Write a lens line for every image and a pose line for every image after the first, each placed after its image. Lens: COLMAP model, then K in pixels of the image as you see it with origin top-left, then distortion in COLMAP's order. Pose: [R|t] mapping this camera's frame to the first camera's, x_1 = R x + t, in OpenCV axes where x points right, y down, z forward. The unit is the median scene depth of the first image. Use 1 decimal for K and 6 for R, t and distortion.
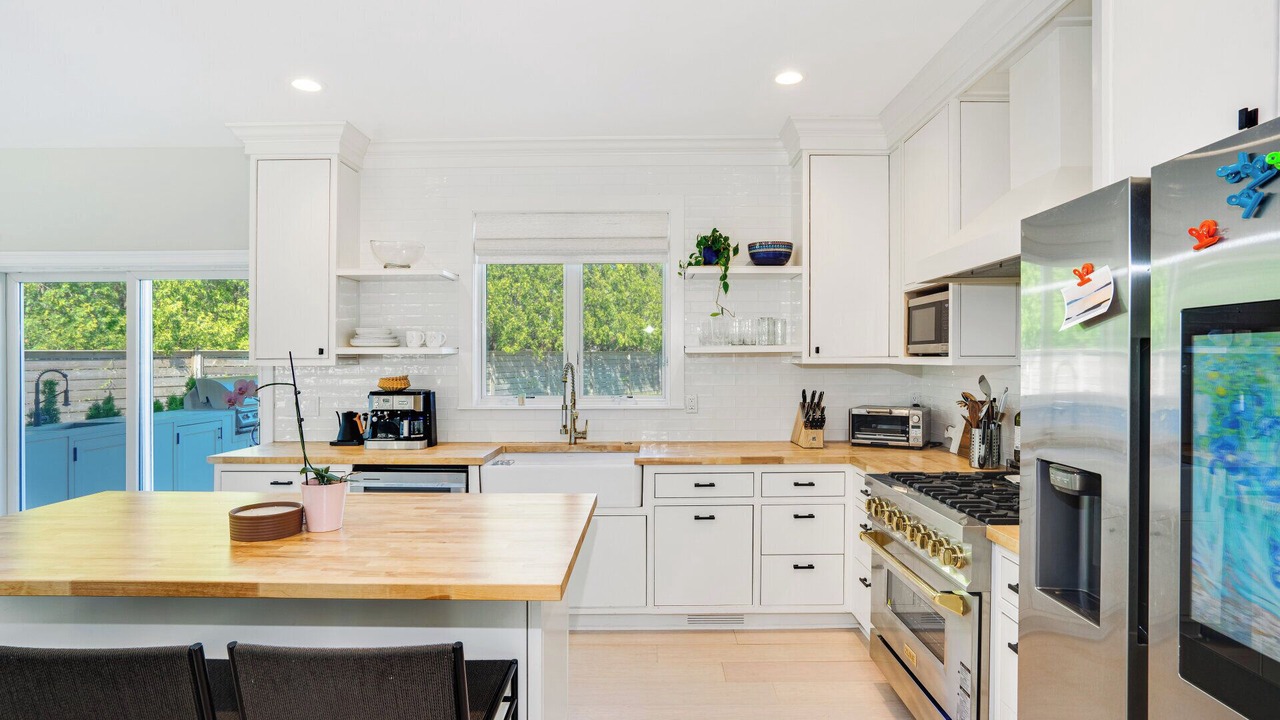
lens RADIAL K [[670.7, 0, 646.2], [0, 670.7, 358.1], [0, 0, 1]] dist [-0.043138, 0.000324]
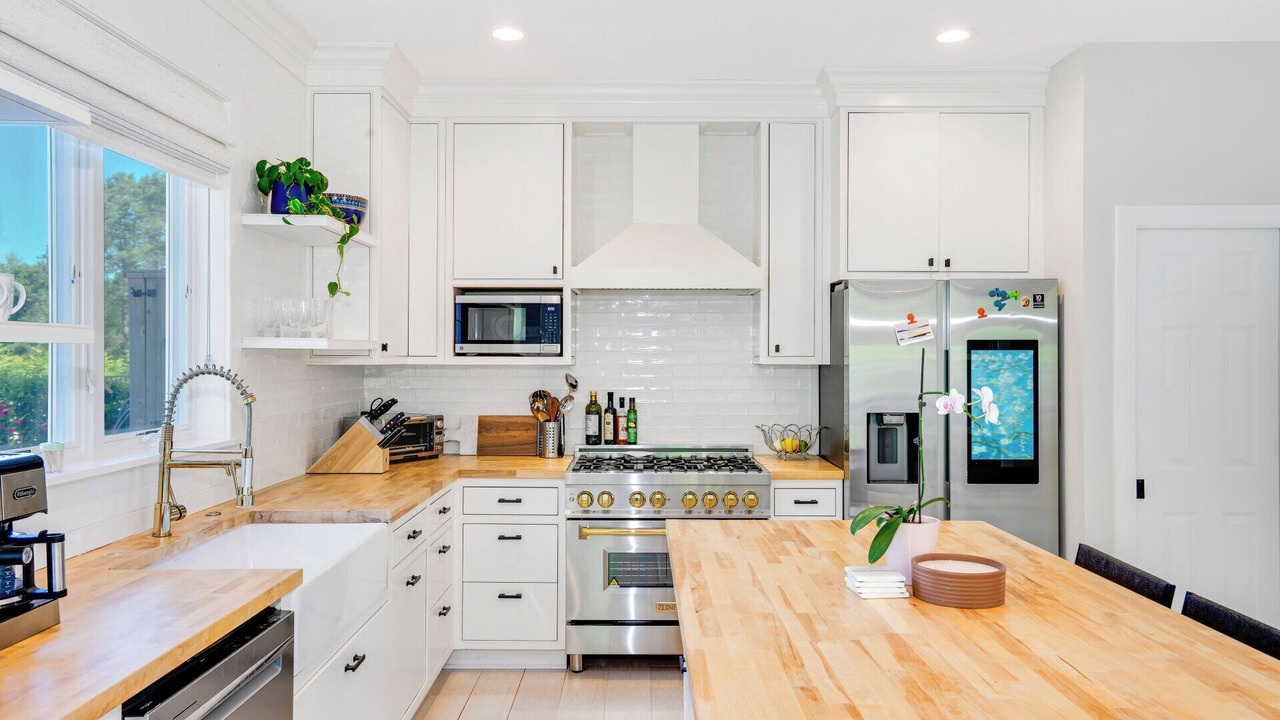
lens RADIAL K [[908.4, 0, 638.5], [0, 908.4, 358.1], [0, 0, 1]] dist [0.019530, 0.014662]
pose [[-0.023287, 0.002665, 0.999725, -0.815008], [-0.003506, 0.999990, -0.002748, 0.002636], [-0.999723, -0.003569, -0.023277, 0.714902]]
